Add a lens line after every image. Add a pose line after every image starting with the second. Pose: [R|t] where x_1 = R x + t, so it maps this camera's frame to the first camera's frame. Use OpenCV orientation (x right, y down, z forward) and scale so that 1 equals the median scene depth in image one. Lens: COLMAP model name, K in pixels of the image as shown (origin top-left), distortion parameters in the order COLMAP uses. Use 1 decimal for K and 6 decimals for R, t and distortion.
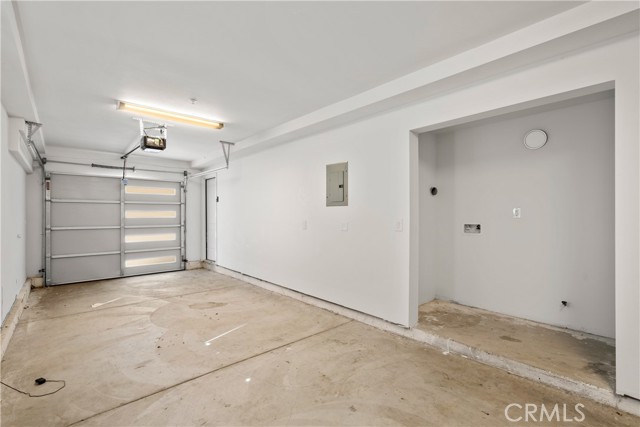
lens RADIAL K [[292.7, 0, 318.3], [0, 292.7, 213.2], [0, 0, 1]] dist [-0.003992, 0.001334]
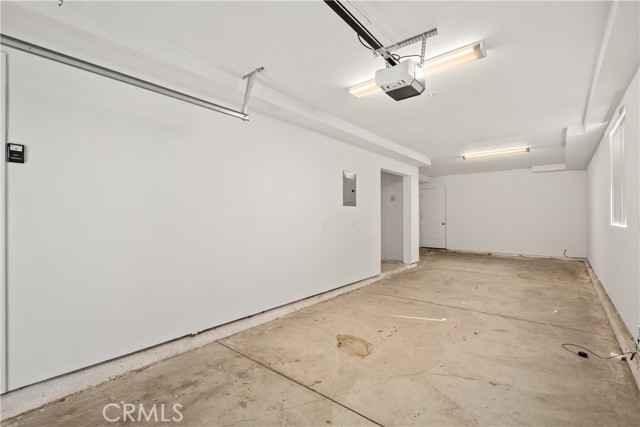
lens RADIAL K [[292.7, 0, 318.3], [0, 292.7, 215.3], [0, 0, 1]] dist [-0.003992, 0.001334]
pose [[-0.153061, 0.005651, 0.988201, -1.322422], [0.000365, 0.999984, -0.005662, 0.025804], [-0.988217, -0.000506, -0.153060, 1.510384]]
